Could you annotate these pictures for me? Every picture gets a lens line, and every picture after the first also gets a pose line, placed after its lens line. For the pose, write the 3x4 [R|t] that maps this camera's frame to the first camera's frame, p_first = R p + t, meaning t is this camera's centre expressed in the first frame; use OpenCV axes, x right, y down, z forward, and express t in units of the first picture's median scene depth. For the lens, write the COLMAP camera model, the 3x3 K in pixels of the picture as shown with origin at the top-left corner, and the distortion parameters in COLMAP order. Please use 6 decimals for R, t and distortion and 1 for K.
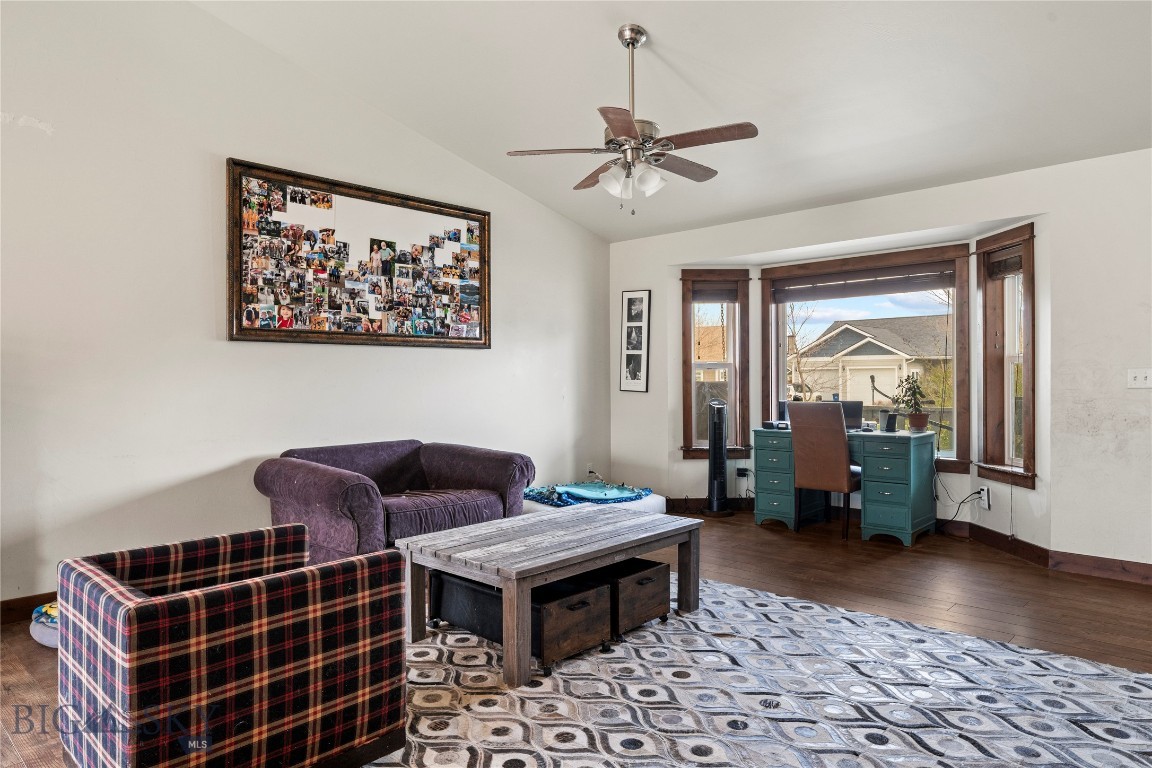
lens RADIAL K [[734.7, 0, 551.7], [0, 734.7, 384.8], [0, 0, 1]] dist [0.000727, -0.000195]
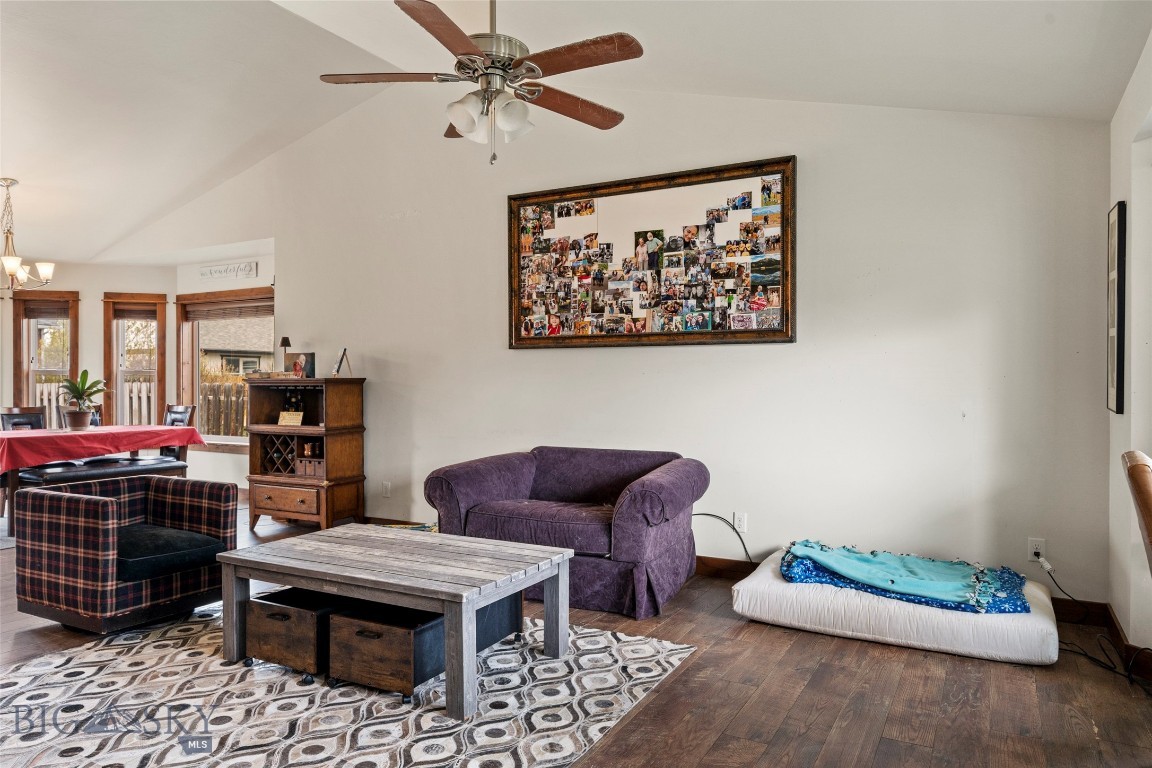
lens RADIAL K [[760.6, 0, 576.0], [0, 760.6, 384.0], [0, 0, 1]] dist [-0.001119, 0.000712]
pose [[0.259677, 0.009385, -0.965650, 0.680603], [-0.011009, 0.999917, 0.006757, -0.011614], [0.965633, 0.008876, 0.259759, 0.684664]]
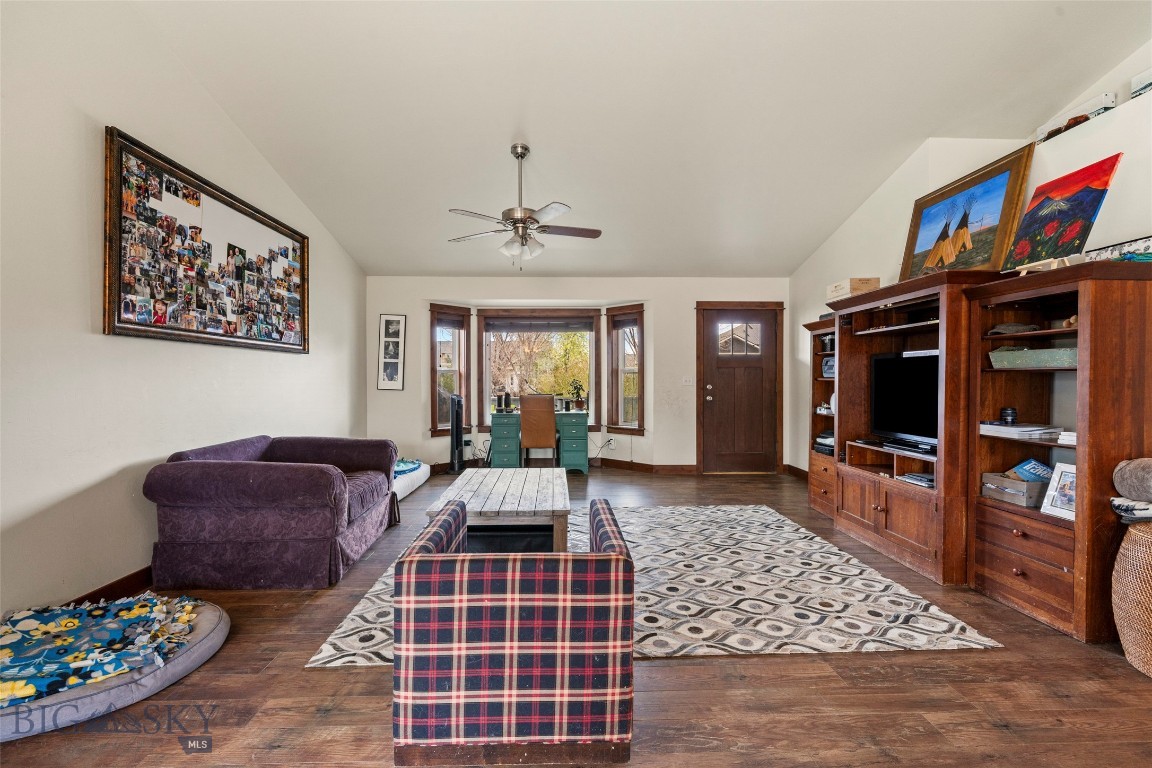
lens RADIAL K [[508.4, 0, 576.0], [0, 508.4, 384.0], [0, 0, 1]] dist [-0.001390, -0.000119]
pose [[0.689152, -0.000898, 0.724616, -0.431877], [0.003466, 0.999992, -0.002057, 0.001983], [-0.724608, 0.003929, 0.689150, 0.156782]]
